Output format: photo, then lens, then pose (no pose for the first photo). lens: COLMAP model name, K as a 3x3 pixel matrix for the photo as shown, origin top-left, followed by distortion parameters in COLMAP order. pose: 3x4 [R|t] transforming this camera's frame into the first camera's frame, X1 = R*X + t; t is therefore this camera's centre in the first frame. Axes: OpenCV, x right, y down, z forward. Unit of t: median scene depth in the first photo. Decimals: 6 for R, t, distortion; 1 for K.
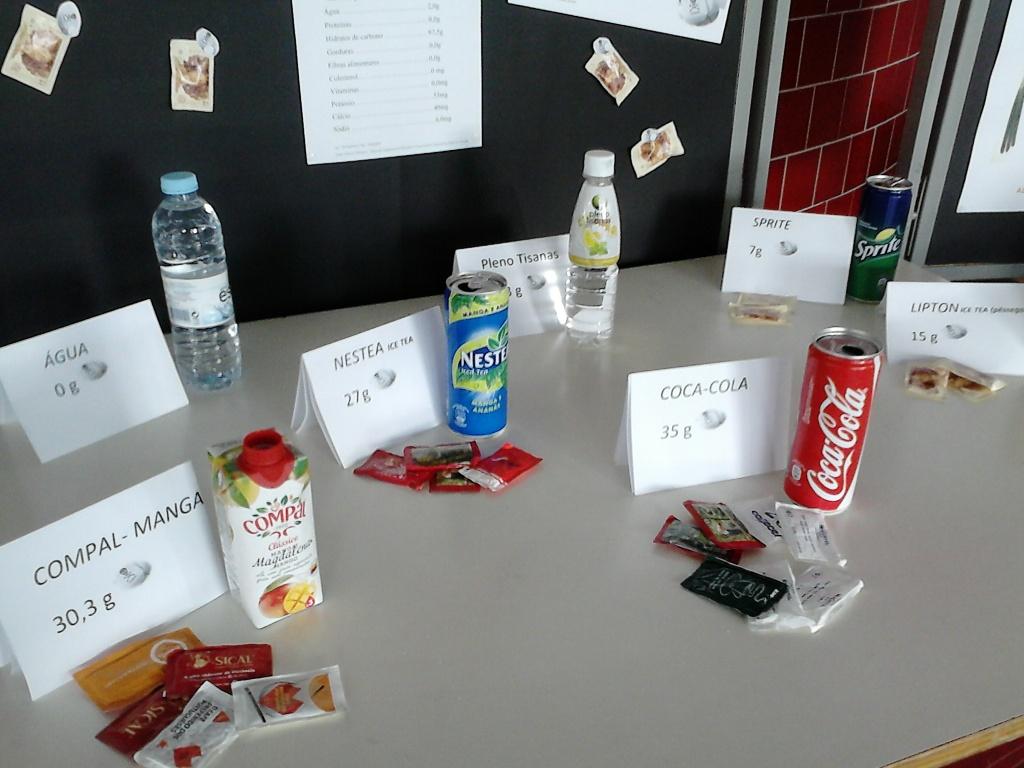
lens RADIAL K [[823.0, 0, 532.7], [0, 823.0, 386.1], [0, 0, 1]] dist [-0.009722, -0.005496]
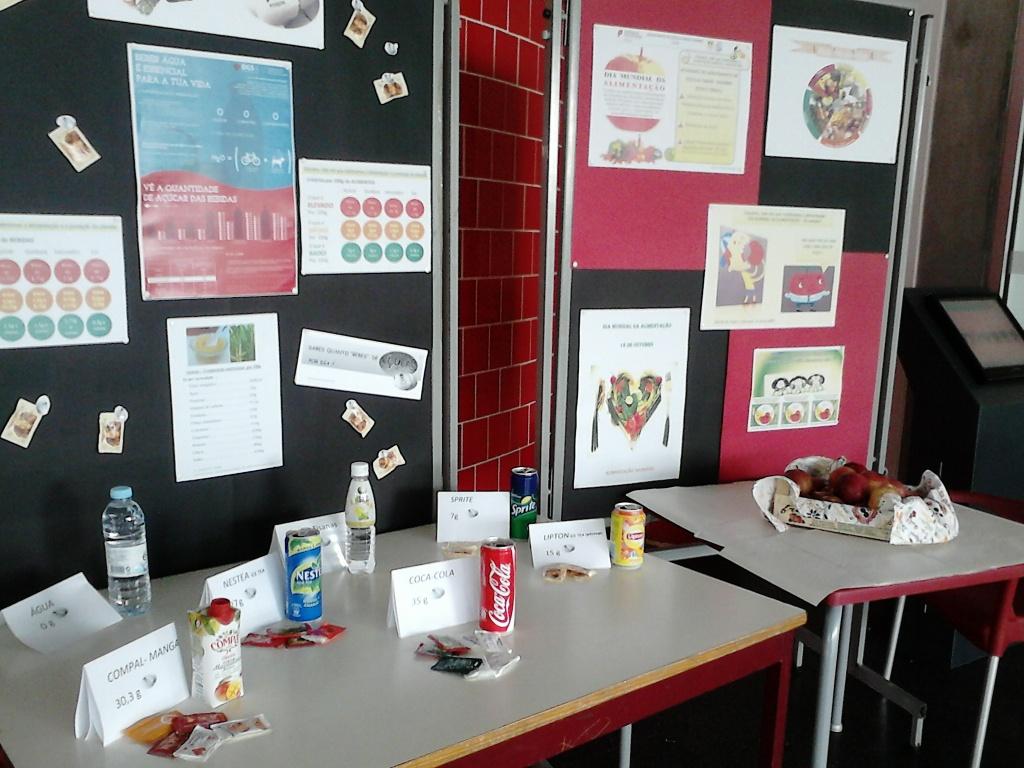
lens RADIAL K [[823.0, 0, 532.7], [0, 823.0, 386.1], [0, 0, 1]] dist [-0.009722, -0.005496]
pose [[0.940862, -0.029726, 0.337484, -0.184629], [0.154938, 0.923623, -0.350592, 0.277479], [-0.301286, 0.382148, 0.873607, -0.831647]]
